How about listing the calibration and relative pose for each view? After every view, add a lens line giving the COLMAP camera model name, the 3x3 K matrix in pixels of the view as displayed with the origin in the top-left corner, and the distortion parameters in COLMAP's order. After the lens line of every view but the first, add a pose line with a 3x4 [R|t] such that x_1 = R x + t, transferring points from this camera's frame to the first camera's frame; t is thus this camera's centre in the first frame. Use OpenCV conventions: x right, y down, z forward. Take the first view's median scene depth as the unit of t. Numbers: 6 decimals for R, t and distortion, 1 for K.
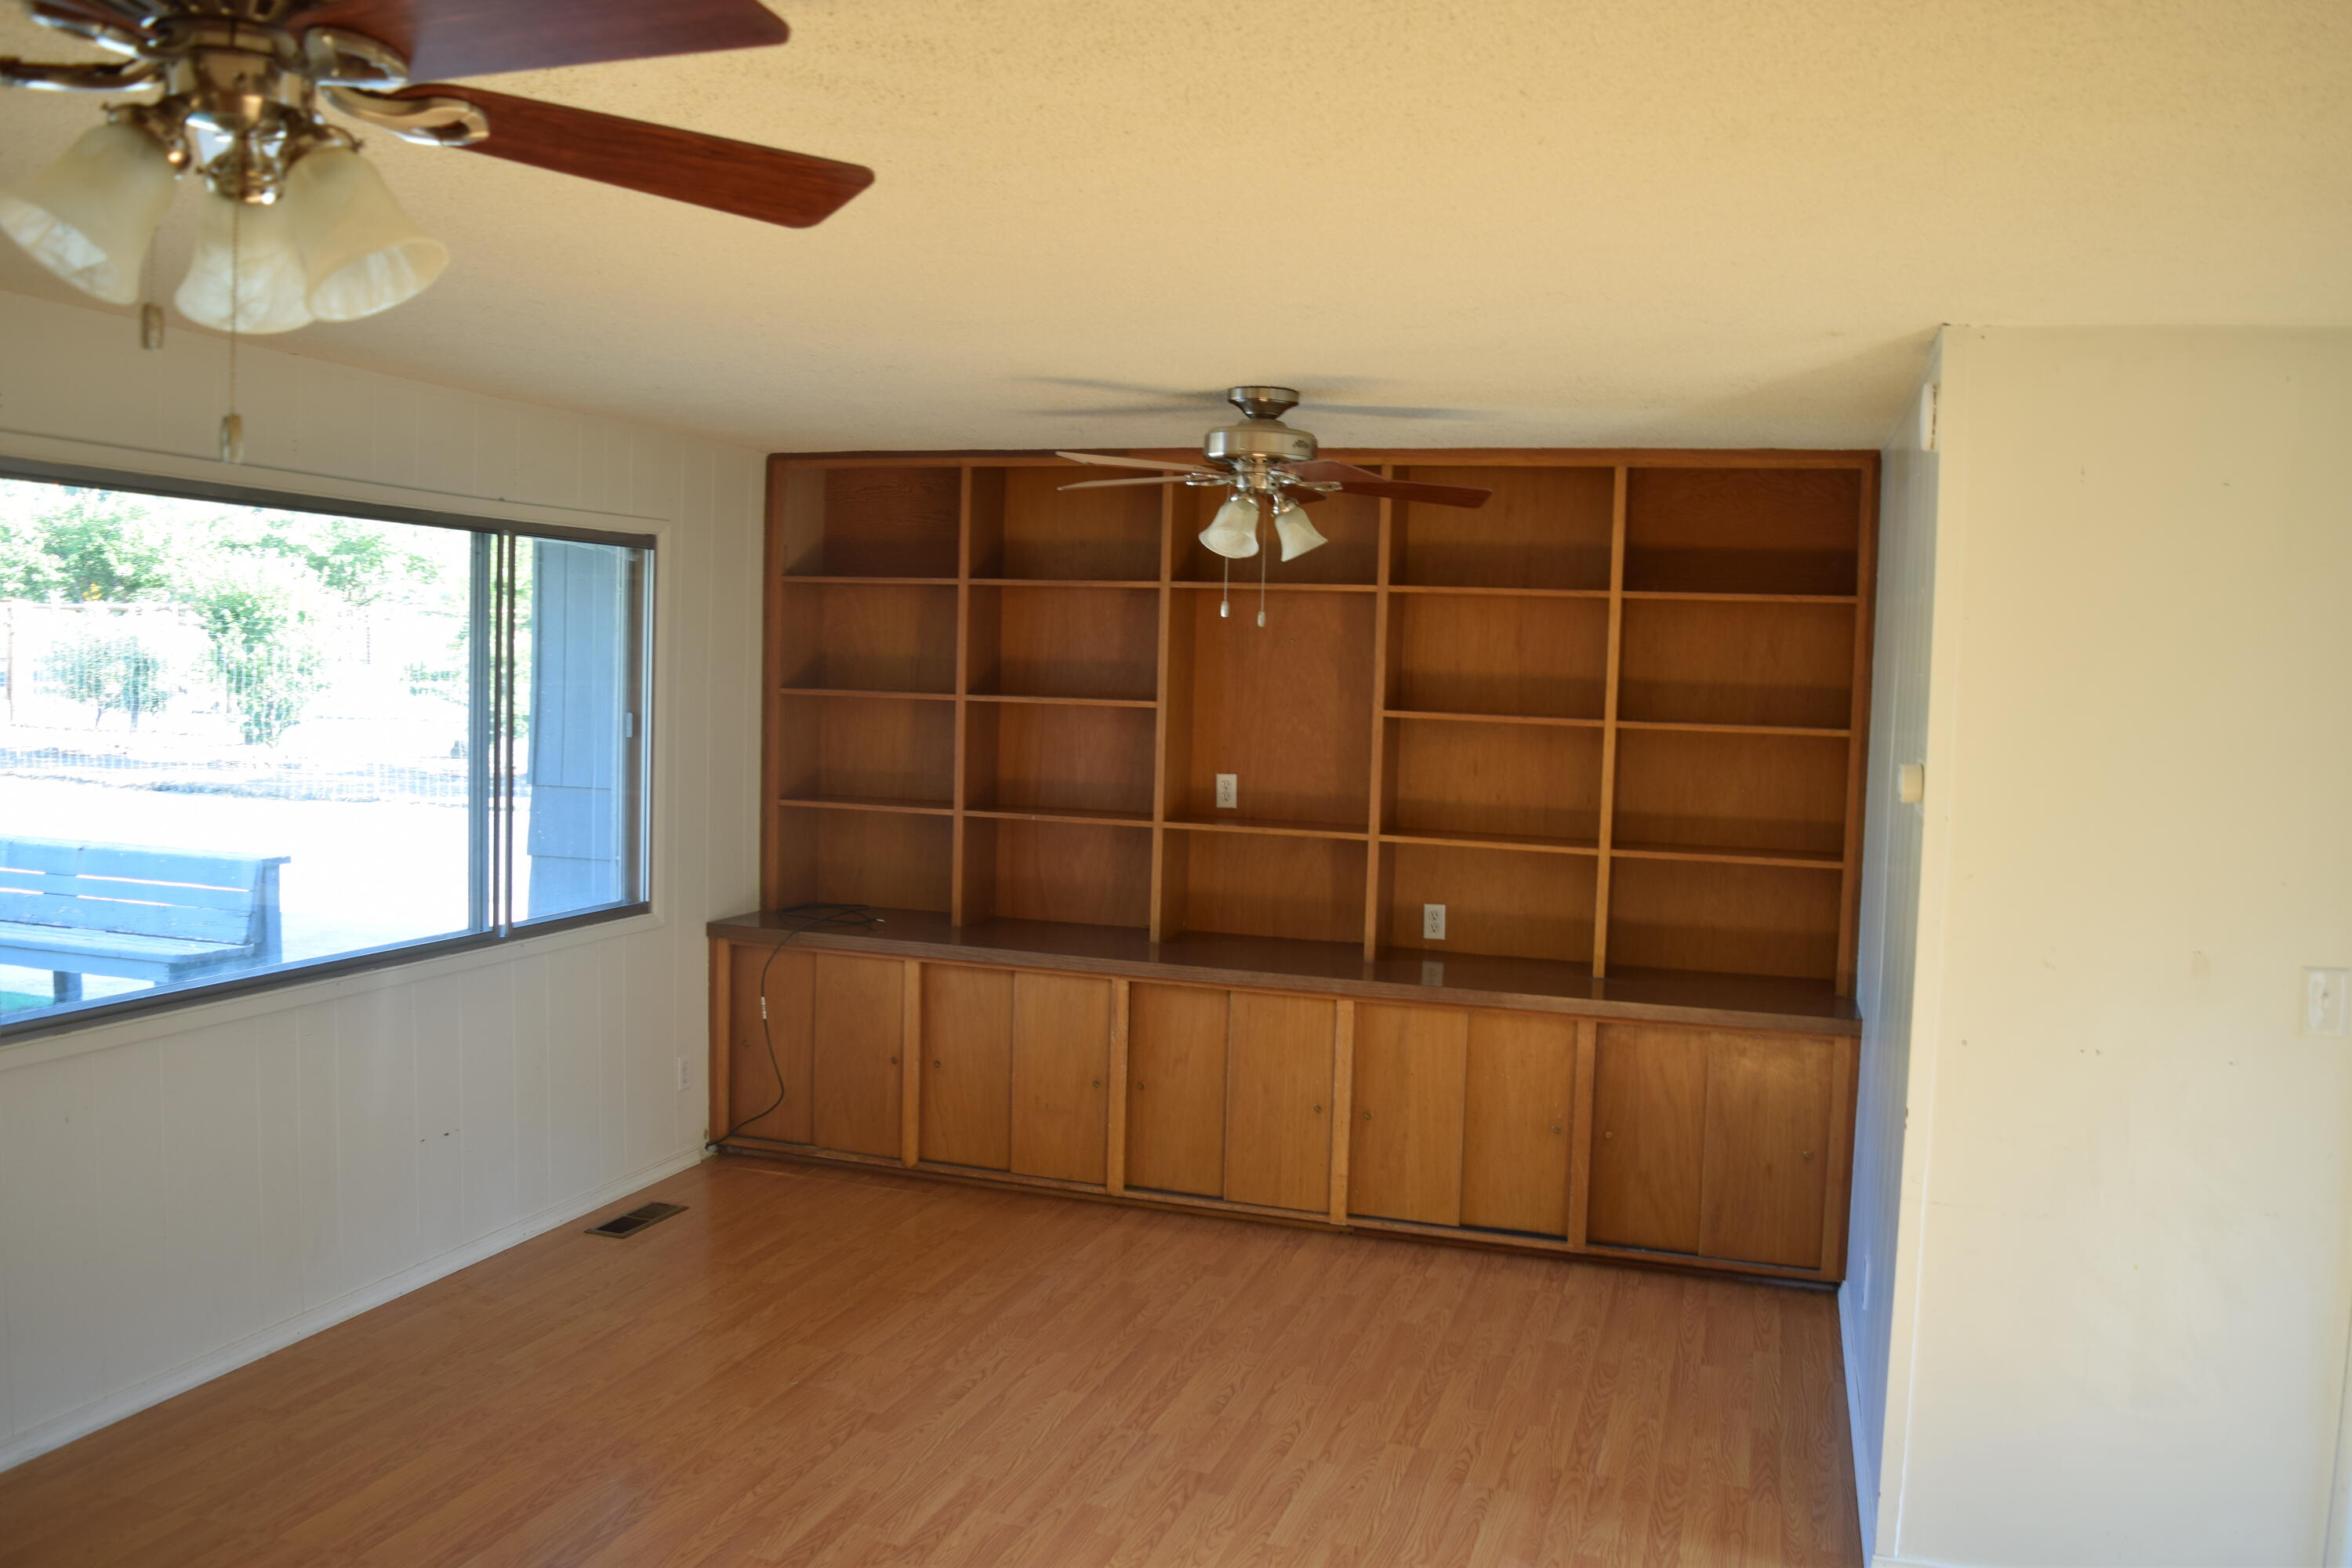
lens RADIAL K [[1846.0, 0, 1176.0], [0, 1846.0, 784.0], [0, 0, 1]] dist [-0.096345, 0.017369]
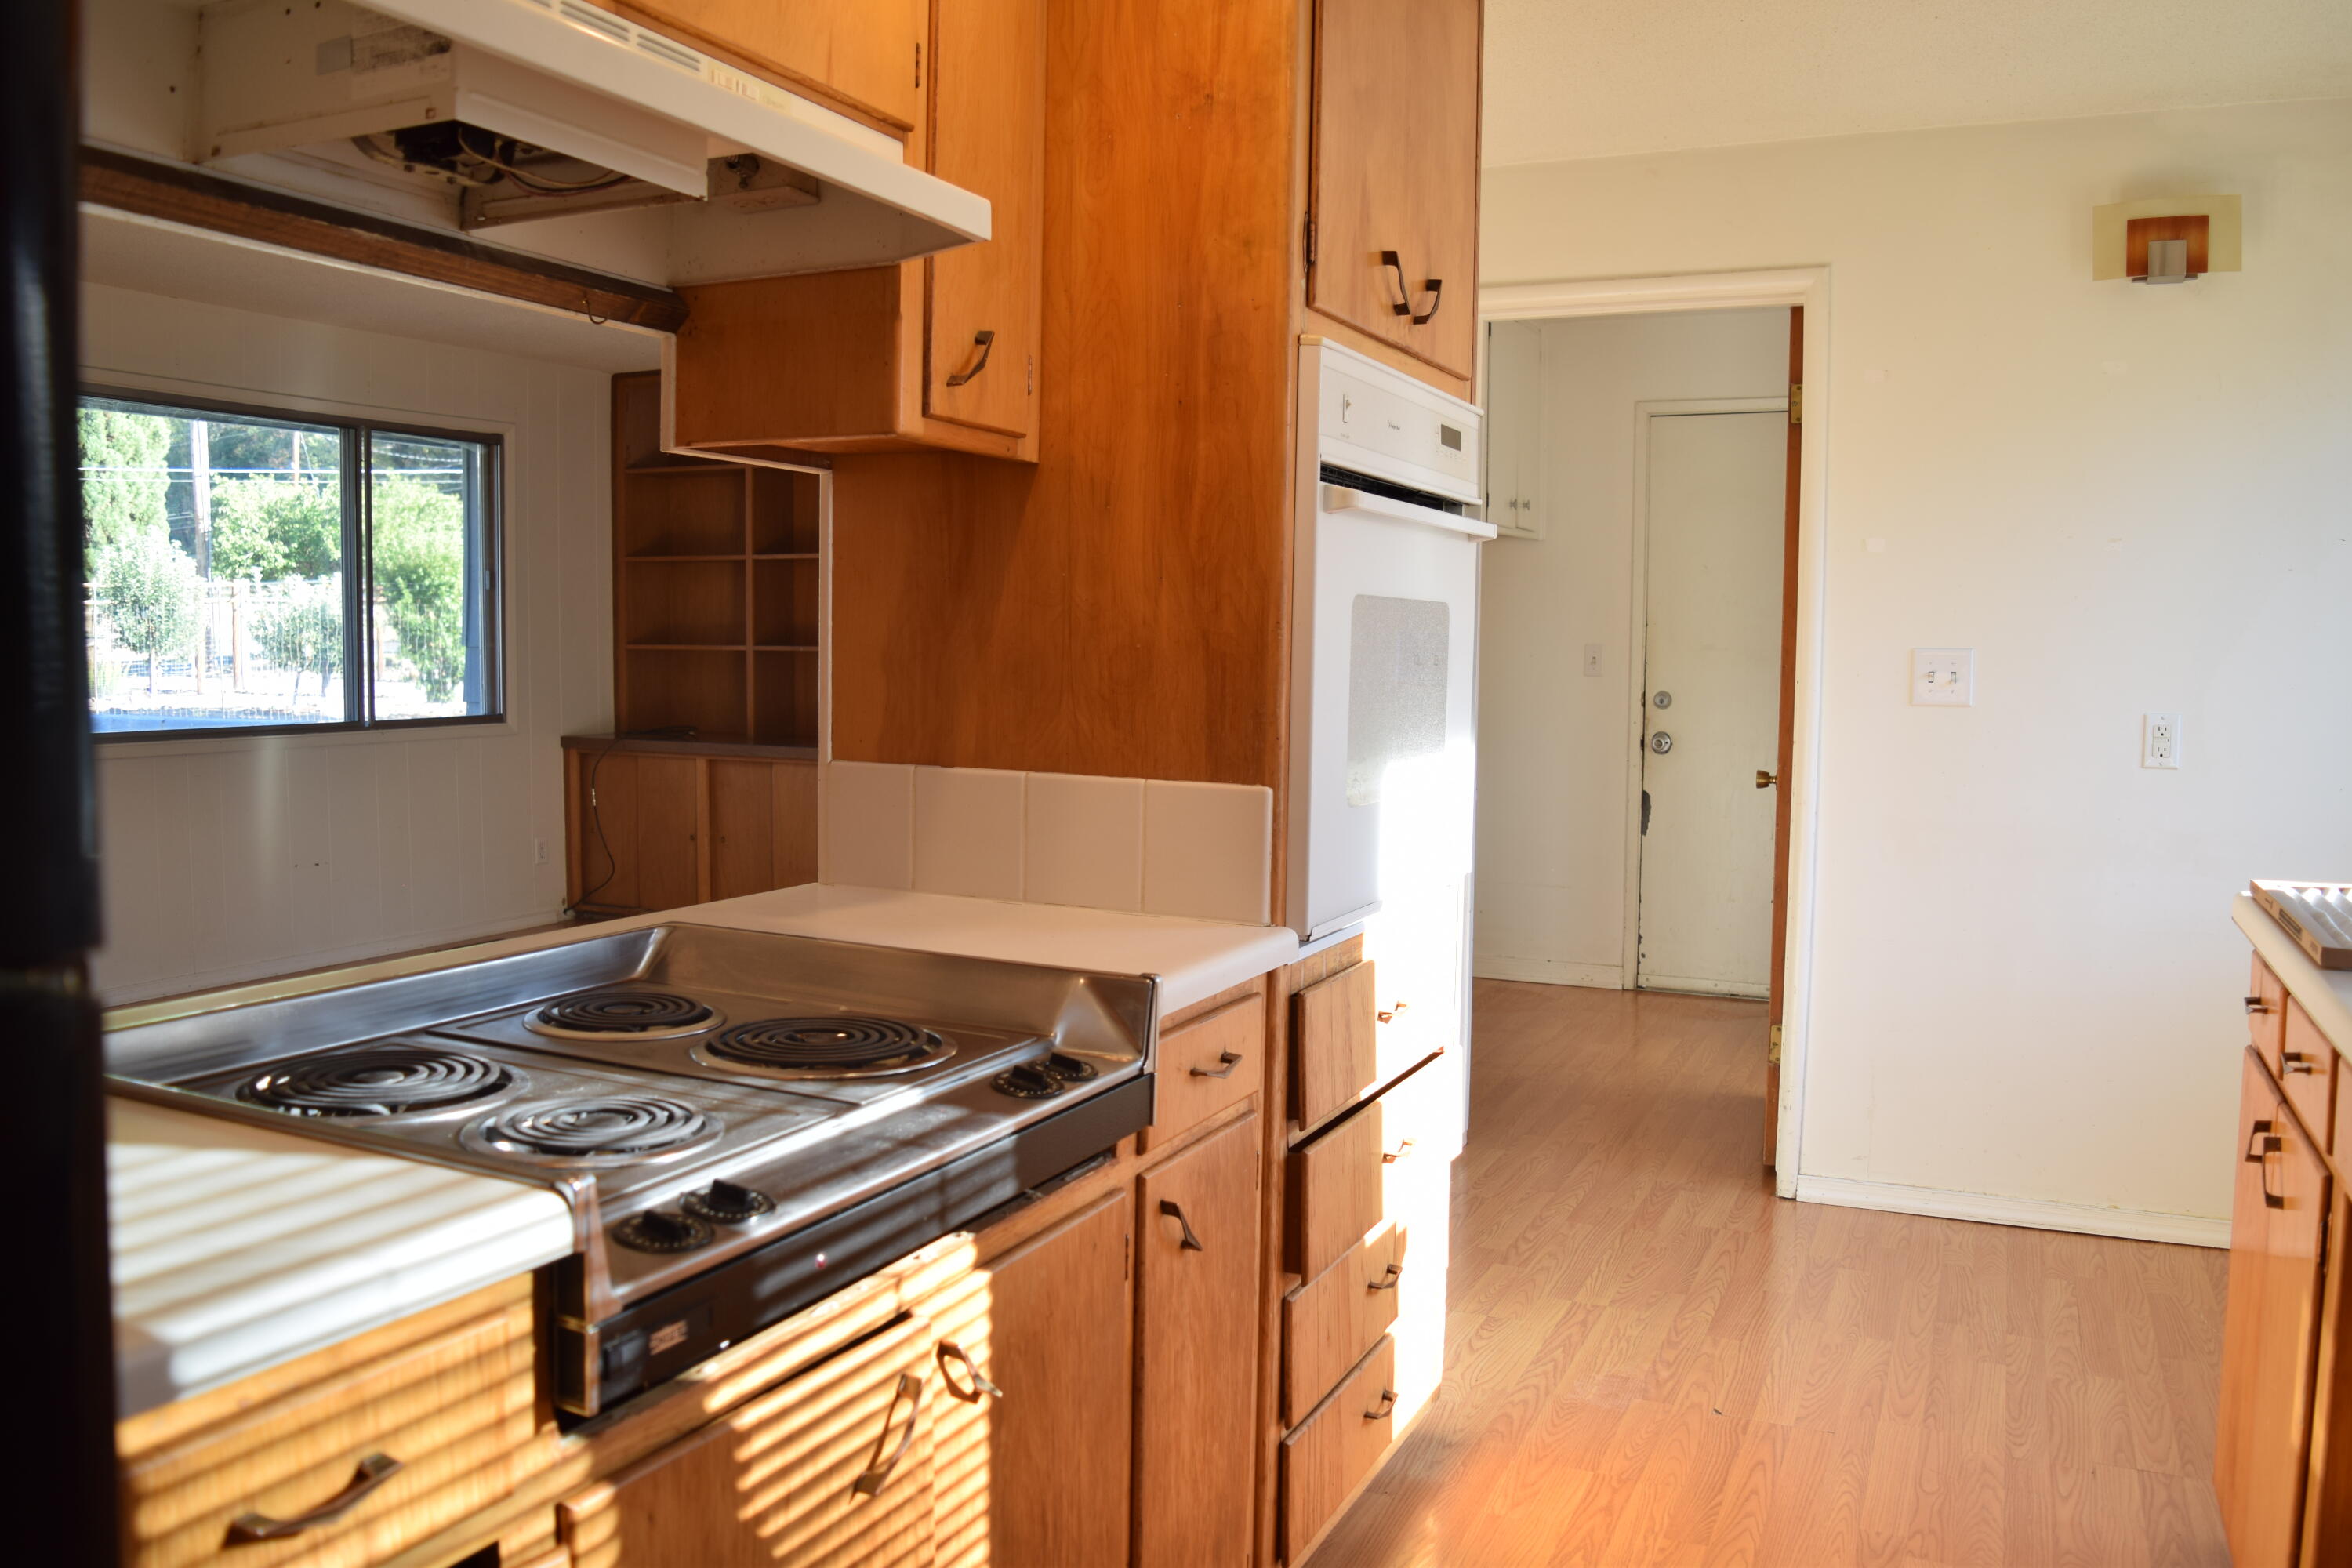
lens RADIAL K [[1846.0, 0, 1176.0], [0, 1846.0, 784.0], [0, 0, 1]] dist [-0.096345, 0.017369]
pose [[0.992459, -0.007766, -0.122330, 0.316735], [0.008761, 0.999933, 0.007593, 0.098930], [0.122262, -0.008607, 0.992460, -0.215614]]
